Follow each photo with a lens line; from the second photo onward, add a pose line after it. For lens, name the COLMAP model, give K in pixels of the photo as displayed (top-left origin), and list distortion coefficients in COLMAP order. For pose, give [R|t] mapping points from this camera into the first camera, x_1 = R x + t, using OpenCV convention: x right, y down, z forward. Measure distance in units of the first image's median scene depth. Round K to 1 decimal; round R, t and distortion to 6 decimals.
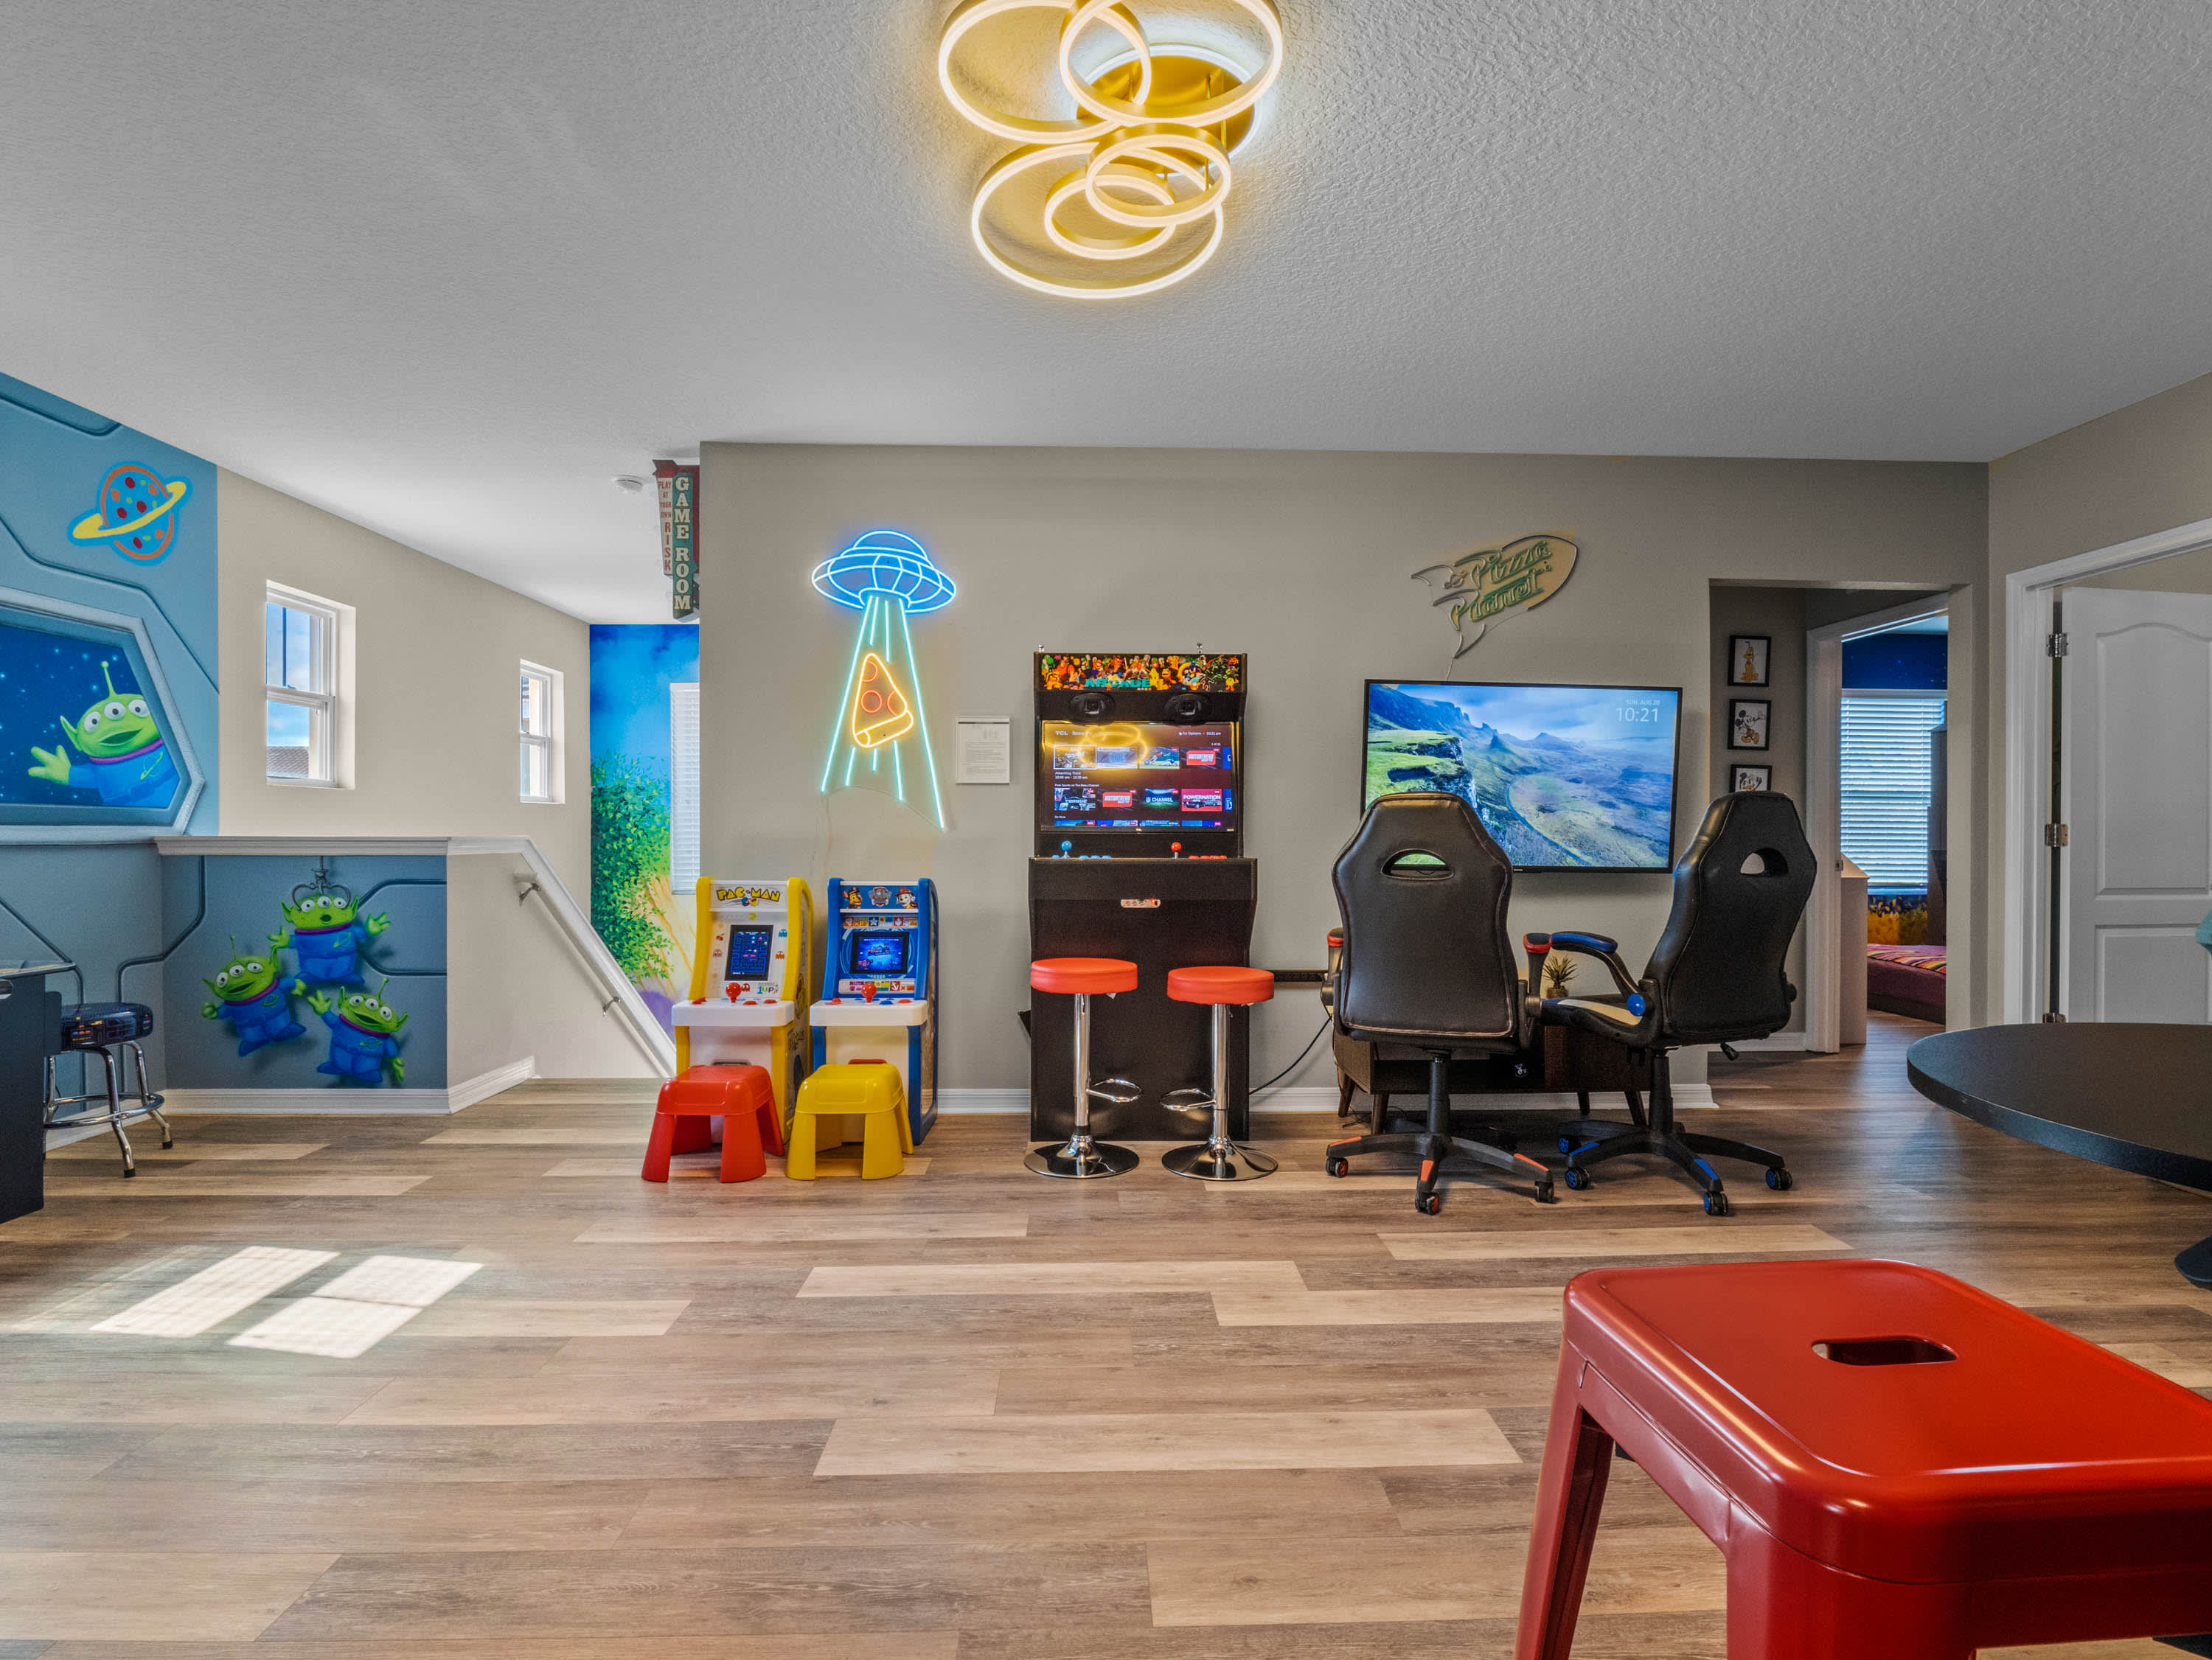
lens RADIAL K [[1068.1, 0, 1114.8], [0, 1068.1, 841.4], [0, 0, 1]] dist [-0.013371, 0.000360]
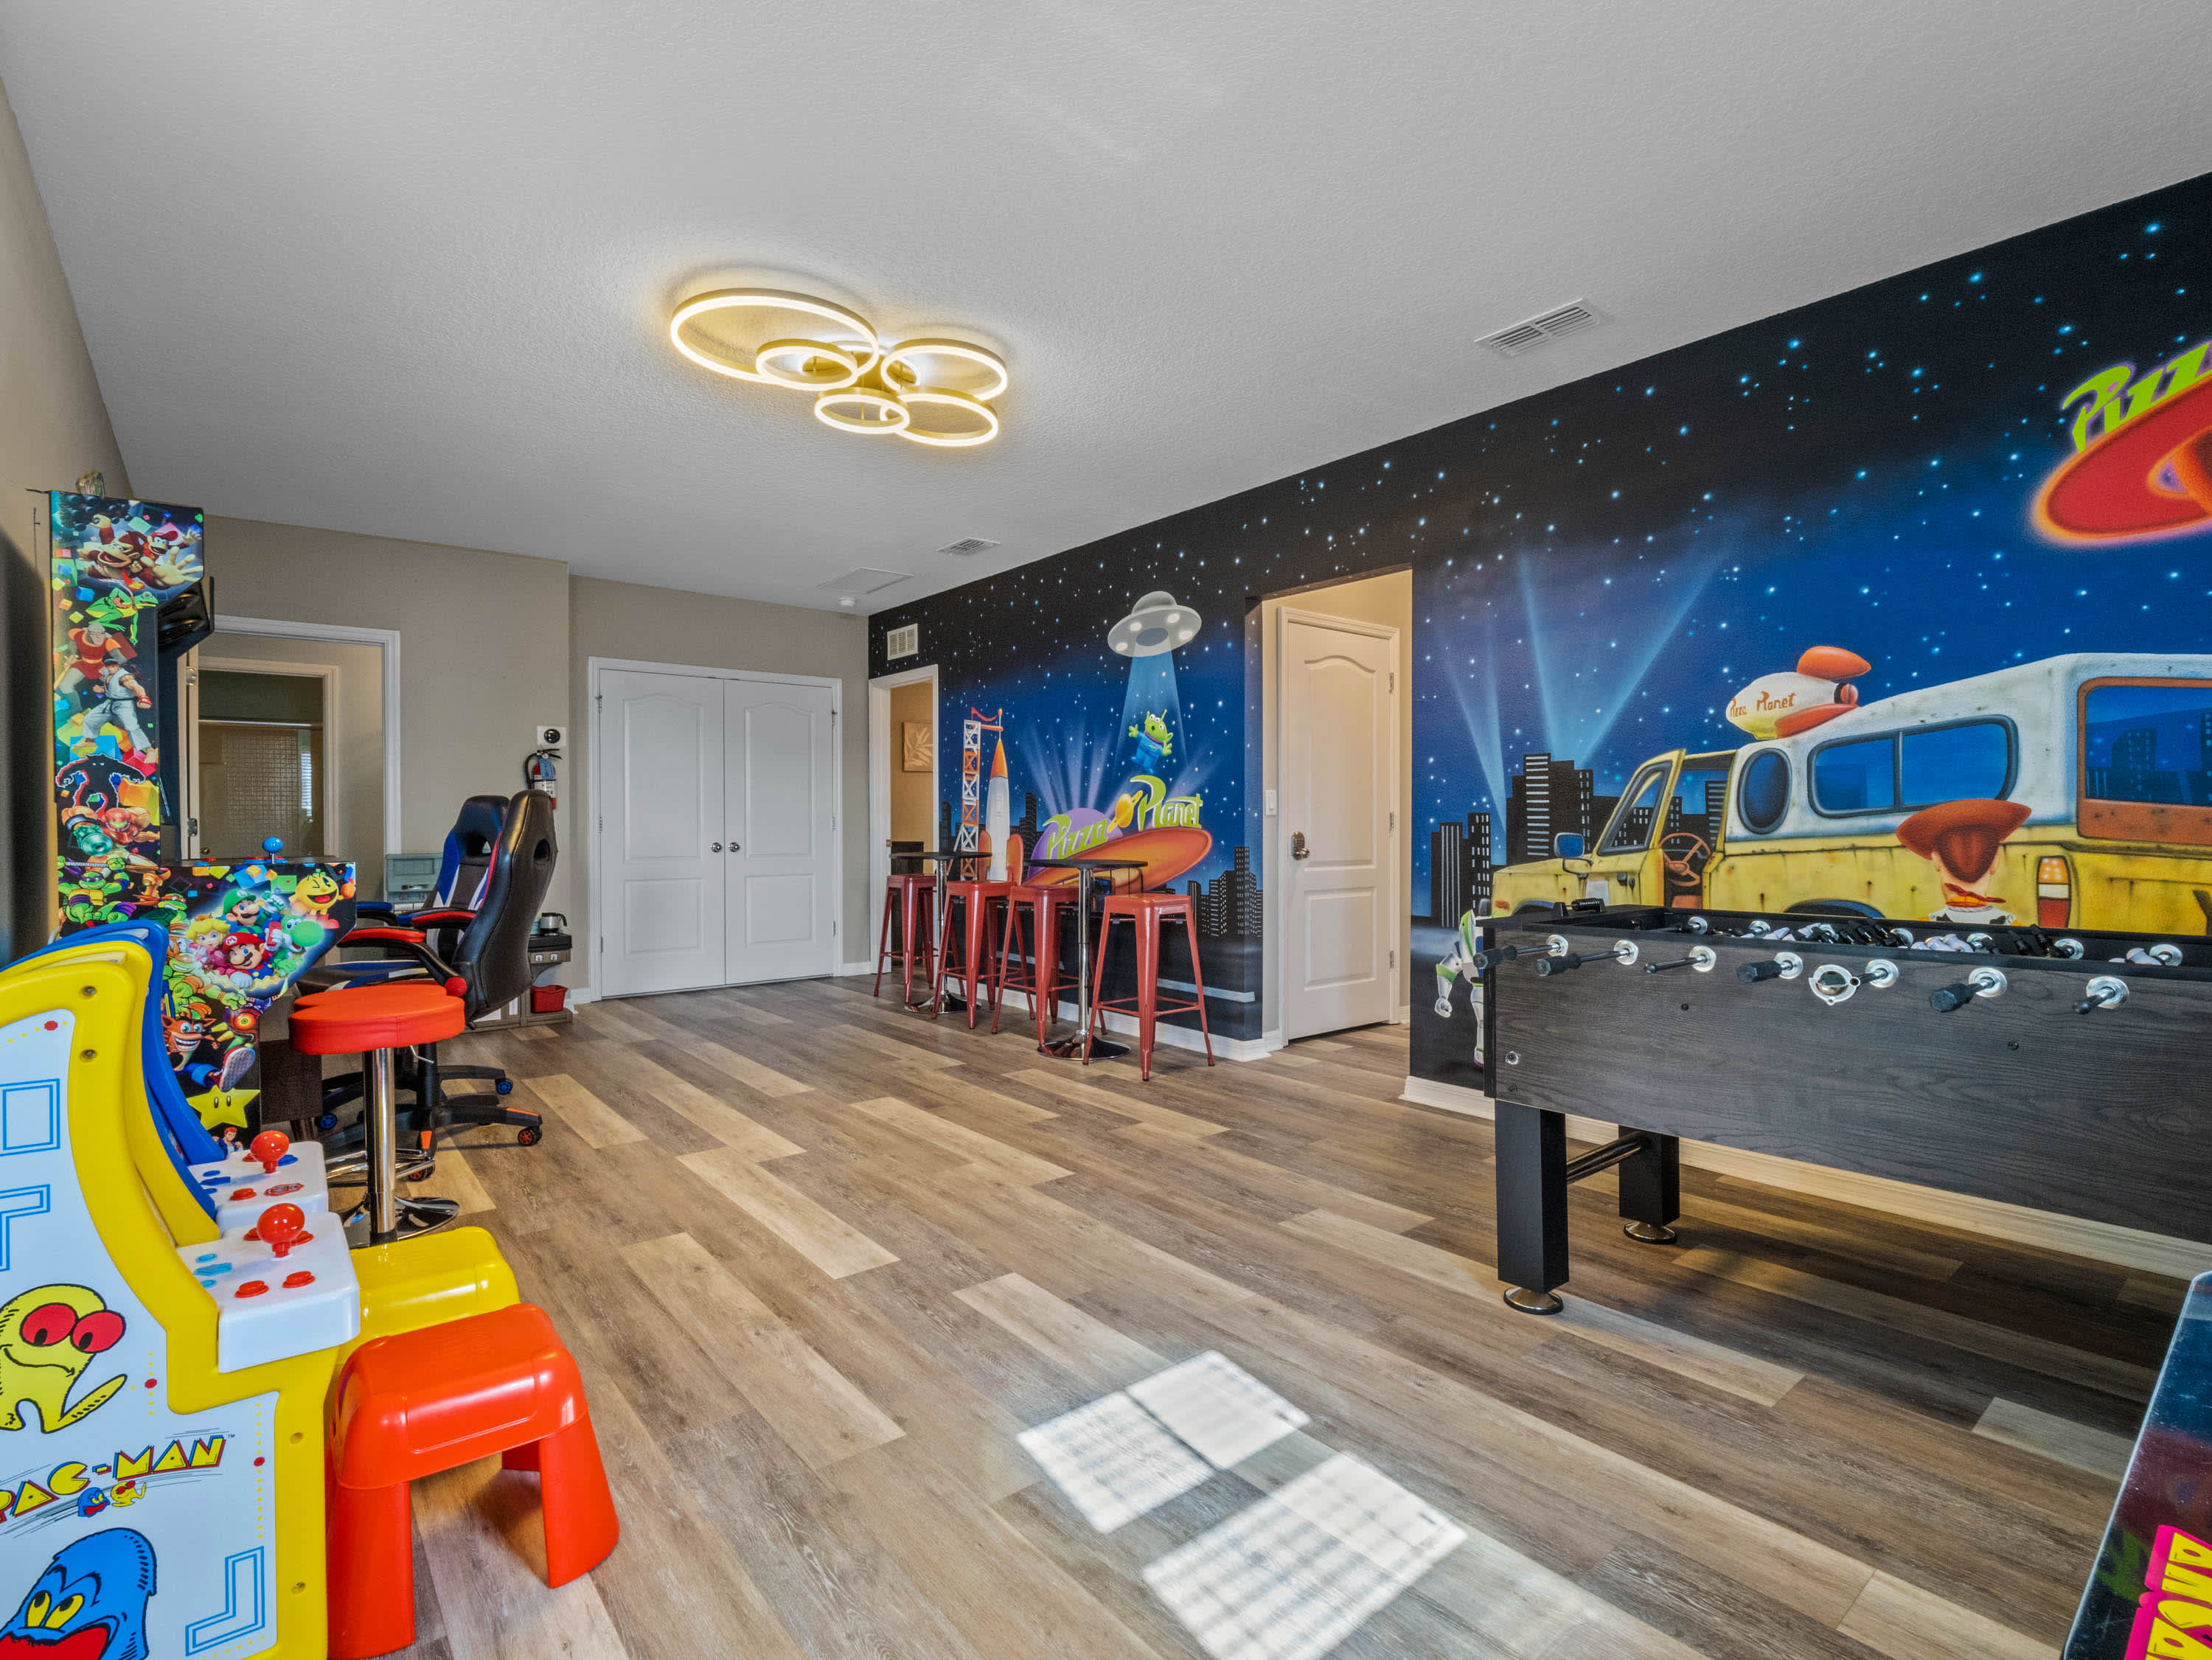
lens RADIAL K [[1068.1, 0, 1114.8], [0, 1068.1, 841.4], [0, 0, 1]] dist [-0.013371, 0.000360]
pose [[-0.614000, -0.016528, 0.789133, -0.804782], [0.003640, 0.999711, 0.023770, -0.011744], [-0.789297, 0.017467, -0.613763, 0.936193]]
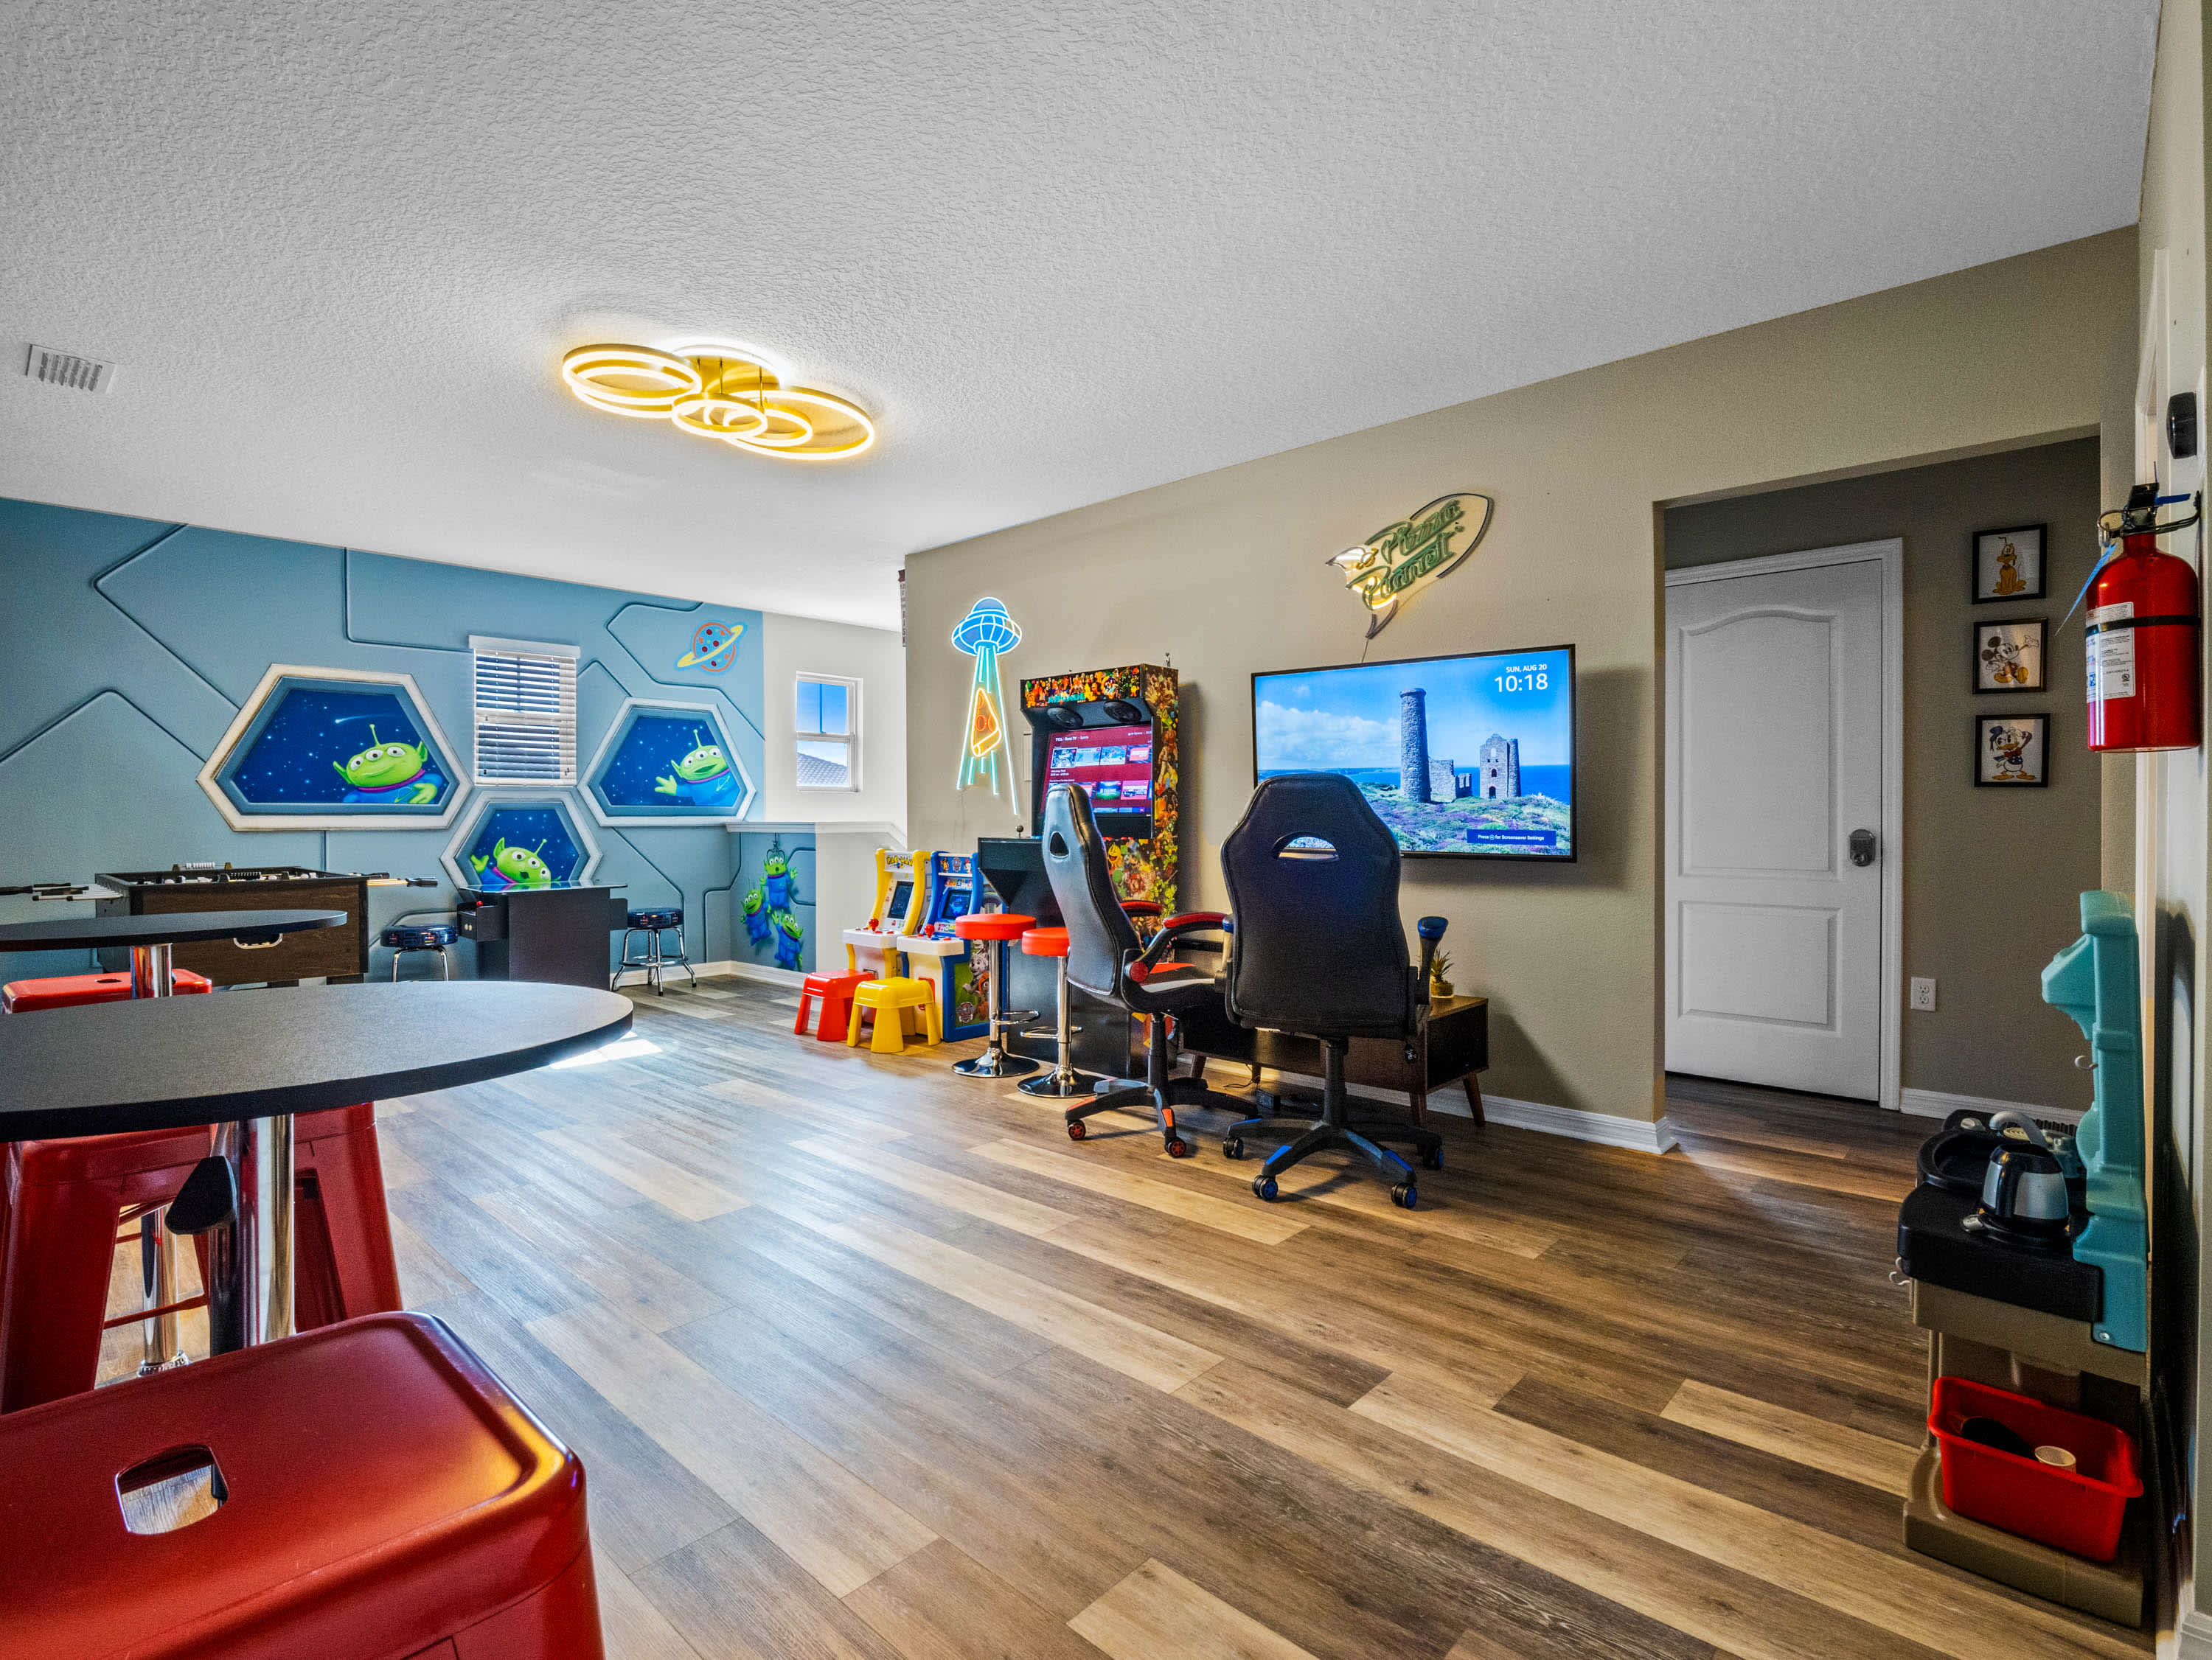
lens RADIAL K [[1046.3, 0, 1106.0], [0, 1046.3, 830.0], [0, 0, 1]] dist [0.000191, -0.000043]
pose [[0.727338, 0.003665, -0.686270, 0.862026], [-0.000740, 0.999989, 0.004556, 0.000395], [0.686279, -0.002806, 0.727333, 0.138440]]
